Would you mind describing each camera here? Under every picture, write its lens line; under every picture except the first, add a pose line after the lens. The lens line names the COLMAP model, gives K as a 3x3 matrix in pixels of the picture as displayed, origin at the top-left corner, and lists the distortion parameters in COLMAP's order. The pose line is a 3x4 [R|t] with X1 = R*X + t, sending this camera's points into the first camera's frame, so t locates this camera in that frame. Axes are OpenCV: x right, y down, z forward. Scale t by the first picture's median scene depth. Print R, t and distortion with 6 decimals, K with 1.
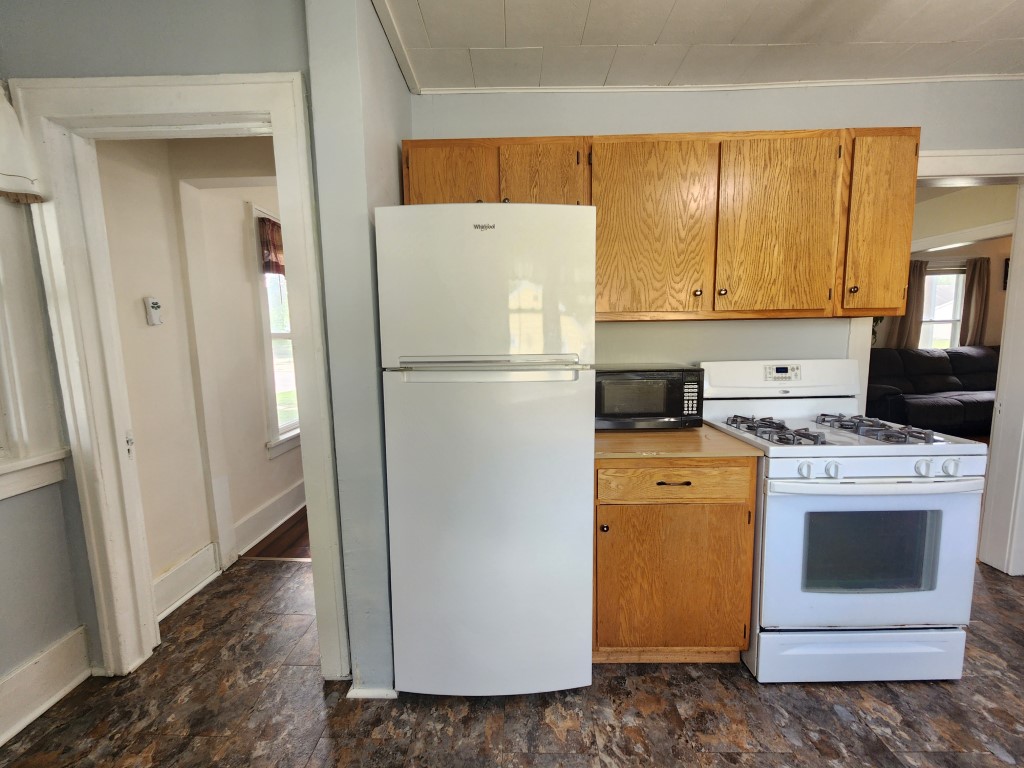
lens RADIAL K [[415.8, 0, 513.7], [0, 415.8, 383.8], [0, 0, 1]] dist [0.000369, -0.002273]
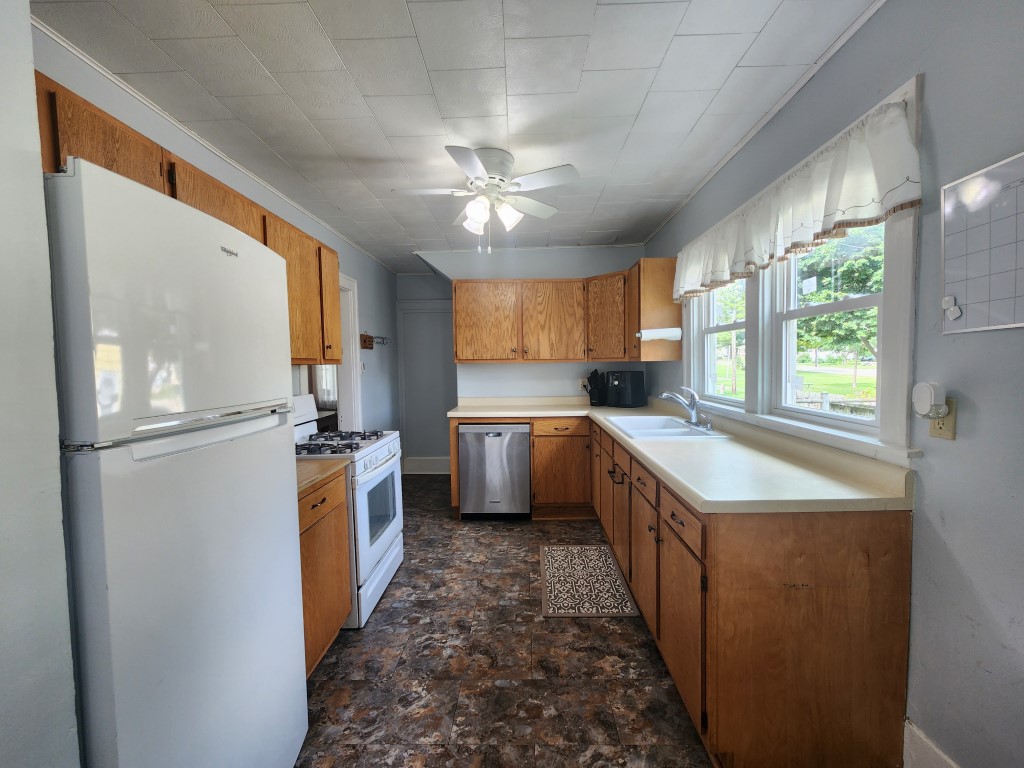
lens RADIAL K [[415.8, 0, 513.7], [0, 415.8, 383.8], [0, 0, 1]] dist [0.000369, -0.002273]
pose [[0.003537, -0.027437, 0.999617, -0.777009], [0.130402, 0.991100, 0.026742, -0.054582], [-0.991455, 0.130258, 0.007084, 0.396170]]
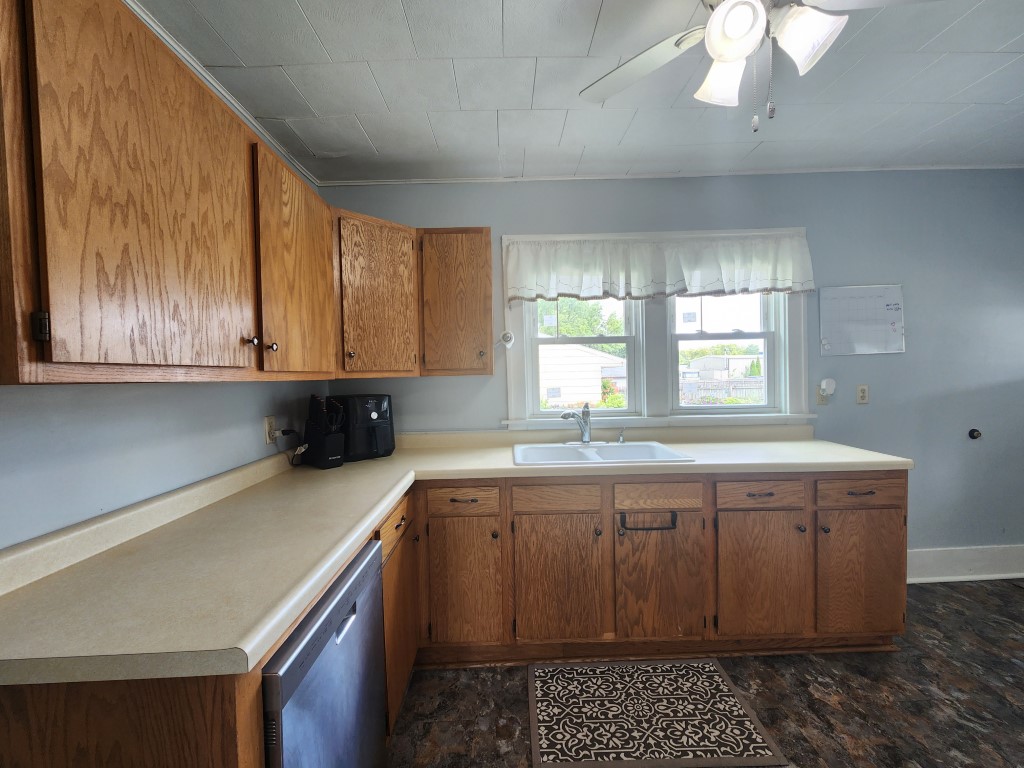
lens RADIAL K [[415.8, 0, 513.7], [0, 415.8, 383.8], [0, 0, 1]] dist [0.000369, -0.002273]
pose [[-0.998237, 0.048027, -0.034877, 1.252212], [0.042709, 0.989251, 0.139854, -0.194715], [0.041219, 0.138117, -0.989558, 1.184456]]
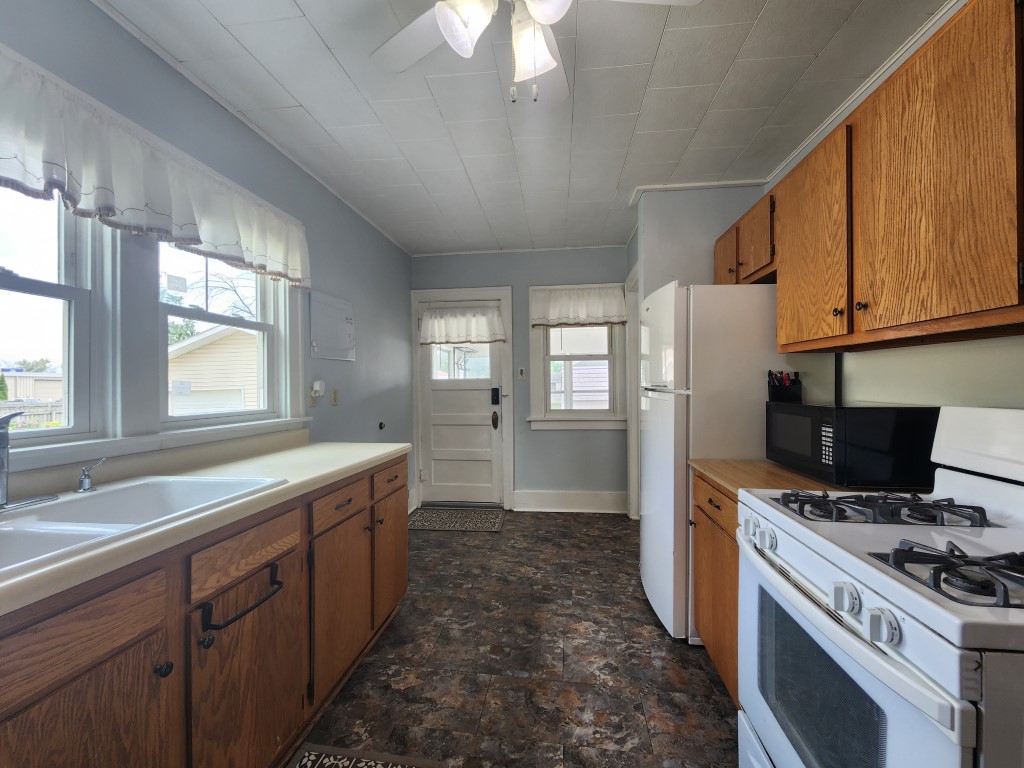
lens RADIAL K [[415.8, 0, 513.7], [0, 415.8, 383.8], [0, 0, 1]] dist [0.000369, -0.002273]
pose [[-0.106001, 0.021049, -0.994143, 1.502548], [-0.101377, 0.994338, 0.031862, -0.052462], [0.989185, 0.104161, -0.103267, 0.557690]]
